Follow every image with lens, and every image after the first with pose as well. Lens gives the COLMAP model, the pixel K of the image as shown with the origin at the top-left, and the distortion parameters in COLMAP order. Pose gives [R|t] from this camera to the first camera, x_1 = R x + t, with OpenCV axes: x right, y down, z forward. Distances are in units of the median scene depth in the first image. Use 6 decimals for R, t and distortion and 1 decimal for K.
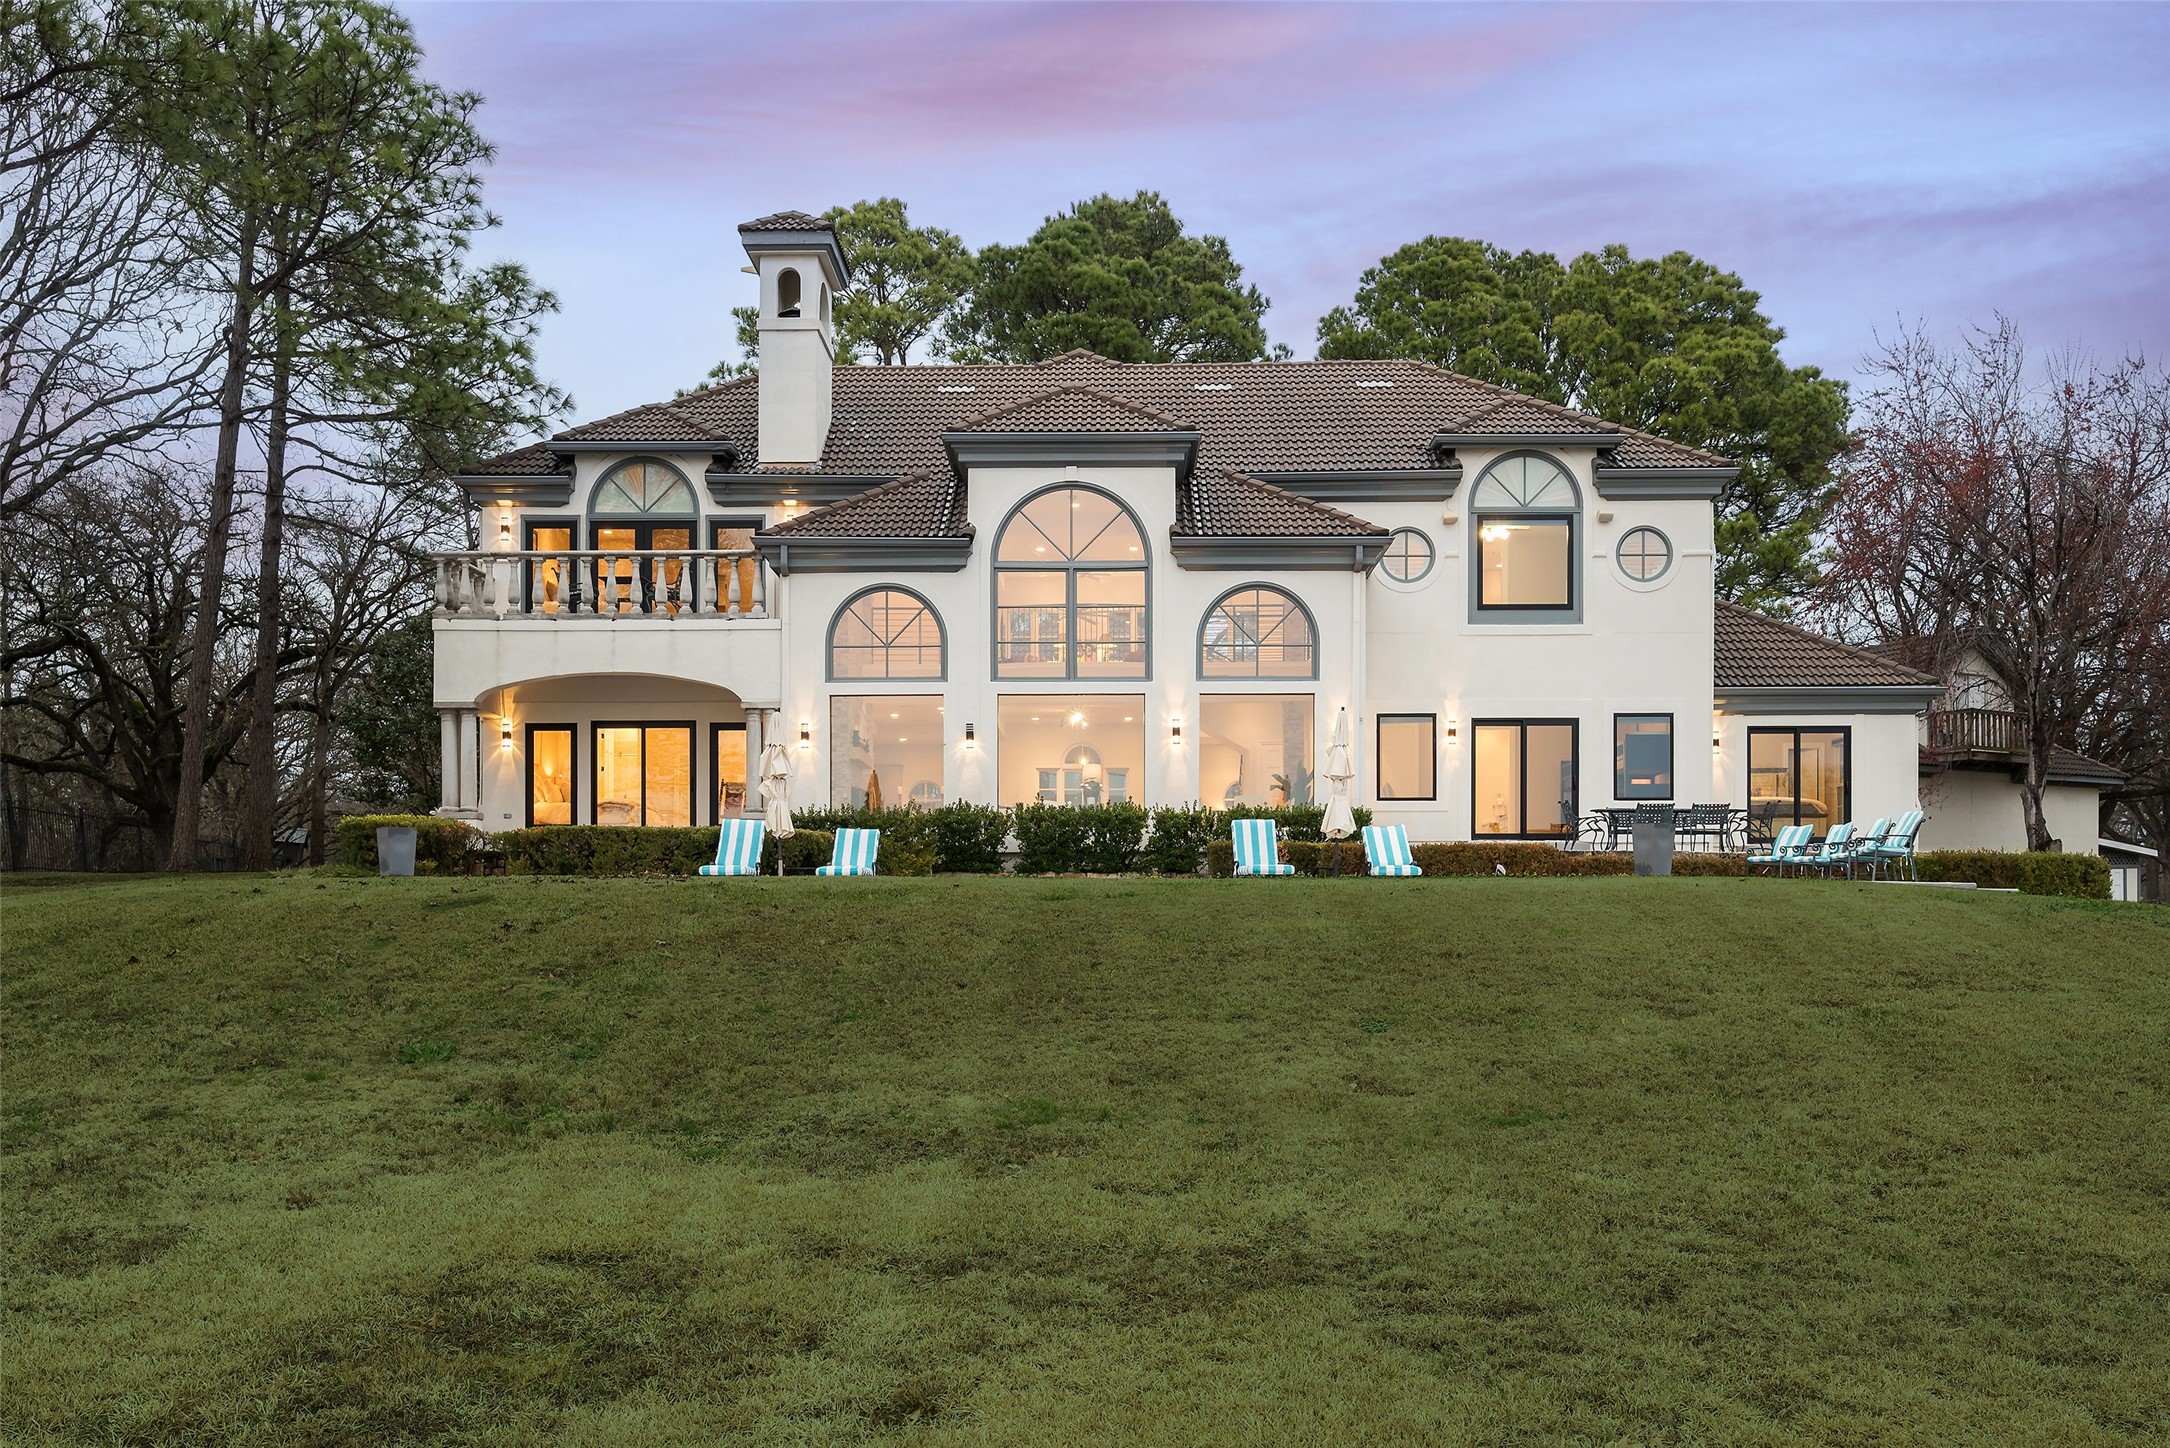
lens RADIAL K [[1538.2, 0, 1086.8], [0, 1538.2, 782.0], [0, 0, 1]] dist [0.002700, 0.000209]
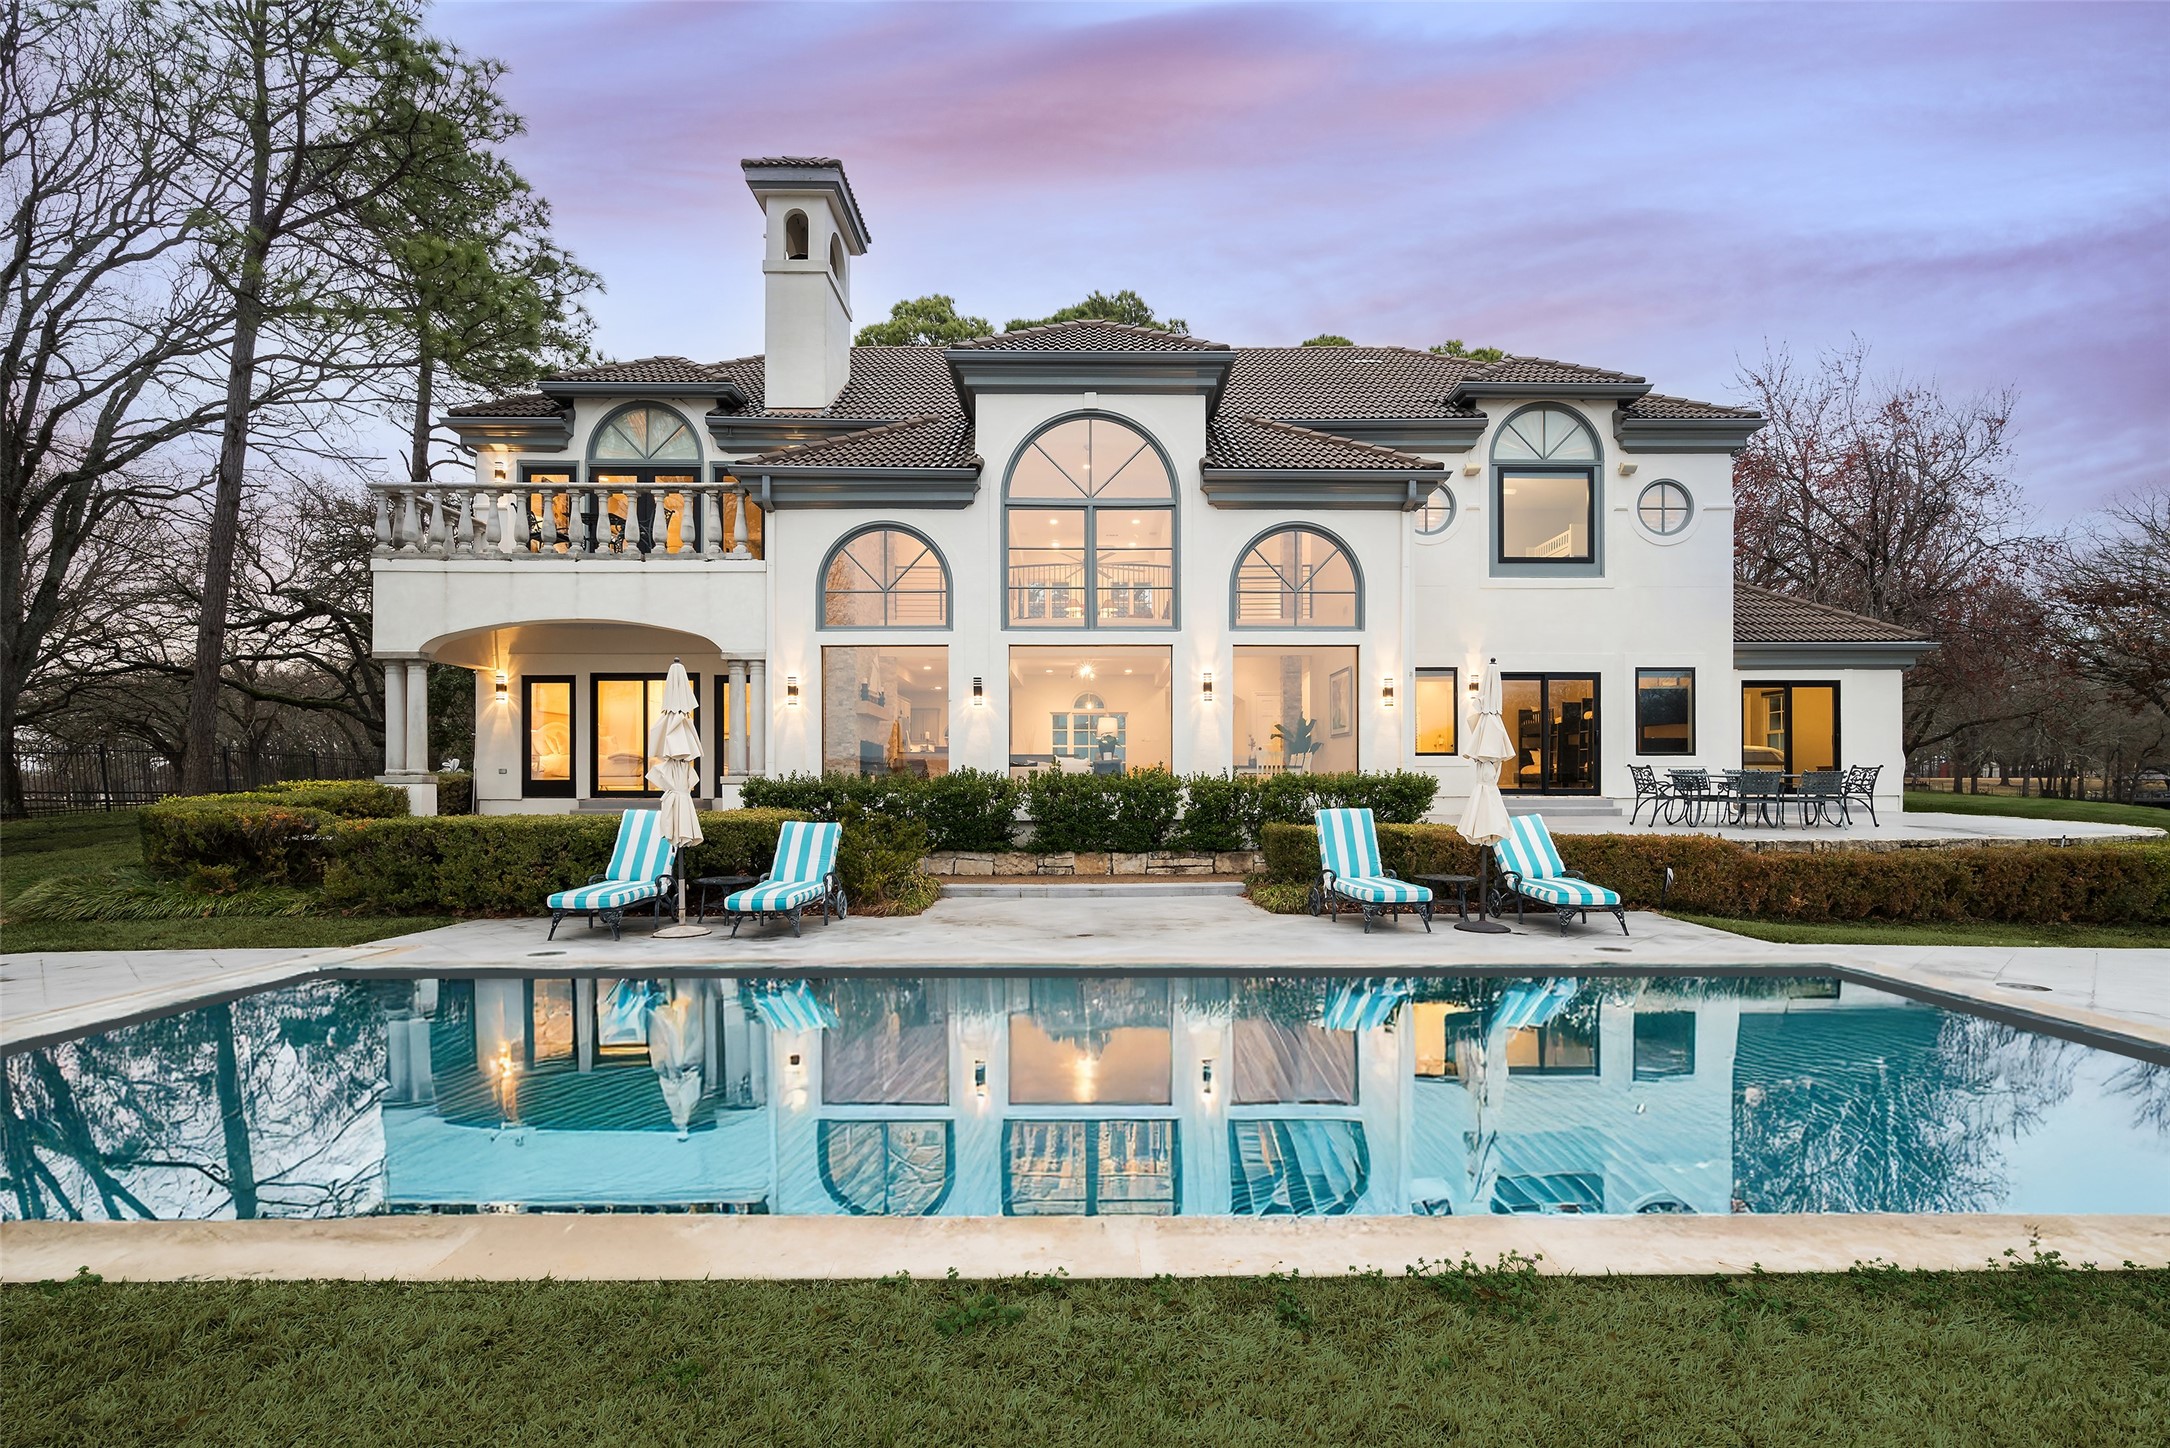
lens RADIAL K [[929.0, 0, 1127.3], [0, 929.0, 721.3], [0, 0, 1]] dist [-0.001442, -0.000093]
pose [[0.998570, -0.000592, 0.053453, -0.016434], [-0.000160, 0.999901, 0.014077, -0.018468], [-0.053457, -0.014066, 0.998471, 0.417823]]
